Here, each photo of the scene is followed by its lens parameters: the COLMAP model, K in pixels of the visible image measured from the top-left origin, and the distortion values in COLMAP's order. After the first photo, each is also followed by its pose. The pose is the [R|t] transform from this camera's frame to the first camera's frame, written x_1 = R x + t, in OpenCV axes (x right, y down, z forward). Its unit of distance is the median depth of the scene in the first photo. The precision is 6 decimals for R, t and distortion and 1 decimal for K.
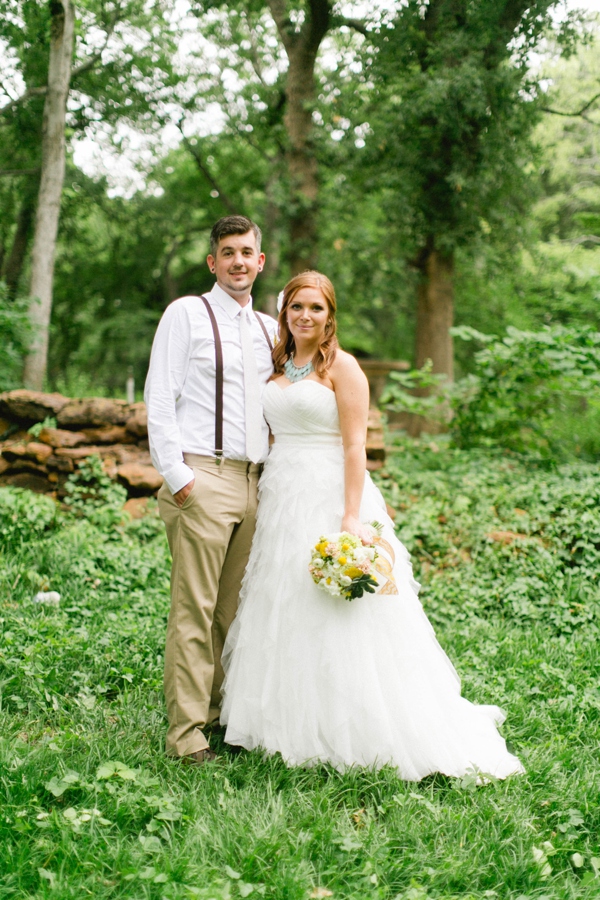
lens RADIAL K [[1289.9, 0, 294.0], [0, 1289.9, 450.3], [0, 0, 1]] dist [0.010250, 0.028314]
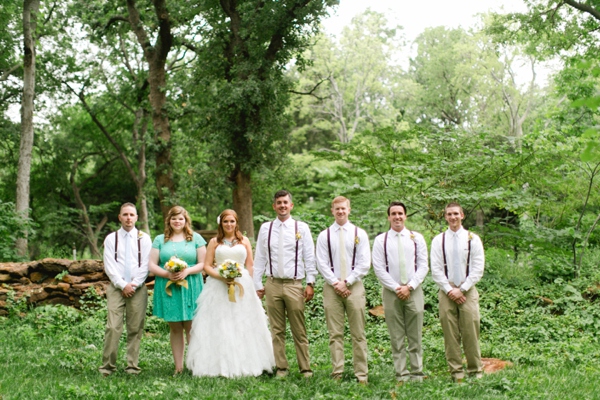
lens RADIAL K [[859.9, 0, 299.3], [0, 859.9, 195.3], [0, 0, 1]] dist [0.010250, 0.028314]
pose [[0.981729, -0.054249, 0.182389, -0.065277], [0.072667, 0.992739, -0.095863, 0.014956], [-0.175864, 0.107365, 0.978542, -0.426921]]
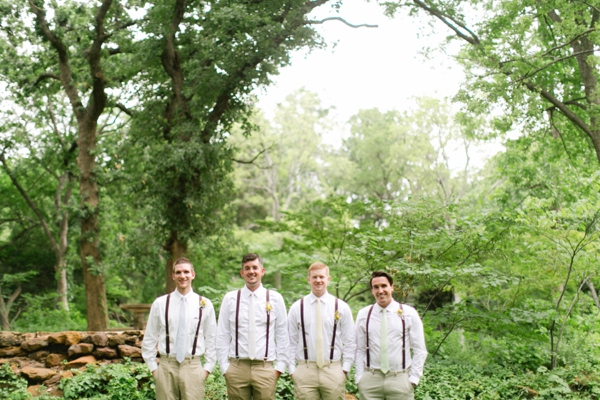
lens RADIAL K [[859.9, 0, 299.3], [0, 859.9, 195.3], [0, 0, 1]] dist [0.010250, 0.028314]
pose [[0.961490, 0.004073, 0.274810, -0.086895], [0.048062, 0.981991, -0.182714, 0.012794], [-0.270605, 0.188885, 0.943979, -0.274562]]
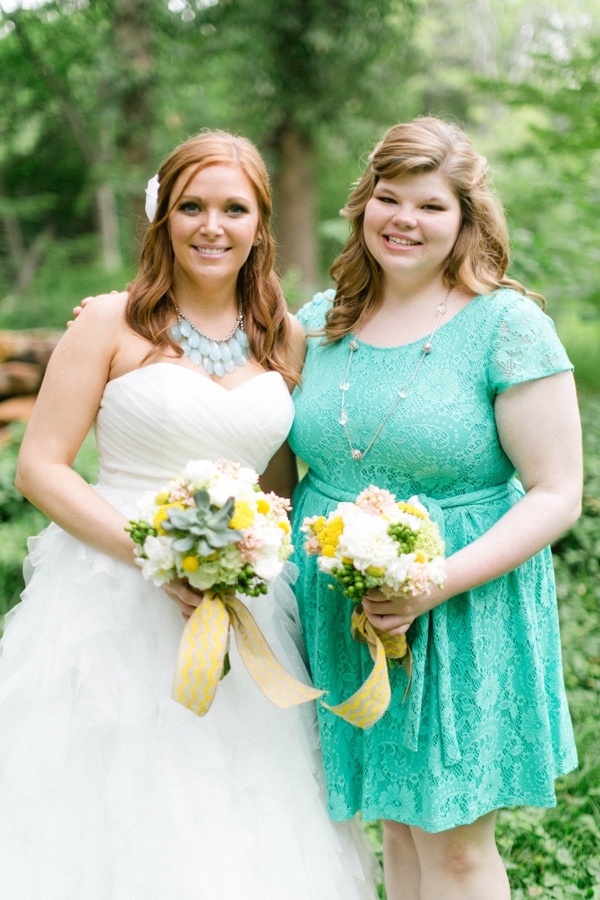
lens RADIAL K [[1289.9, 0, 294.0], [0, 1289.9, 450.3], [0, 0, 1]] dist [0.010250, 0.028314]
pose [[0.993369, -0.019424, 0.113319, 0.021021], [0.010504, 0.996836, 0.078788, -0.024843], [-0.114491, -0.077075, 0.990430, 0.277086]]
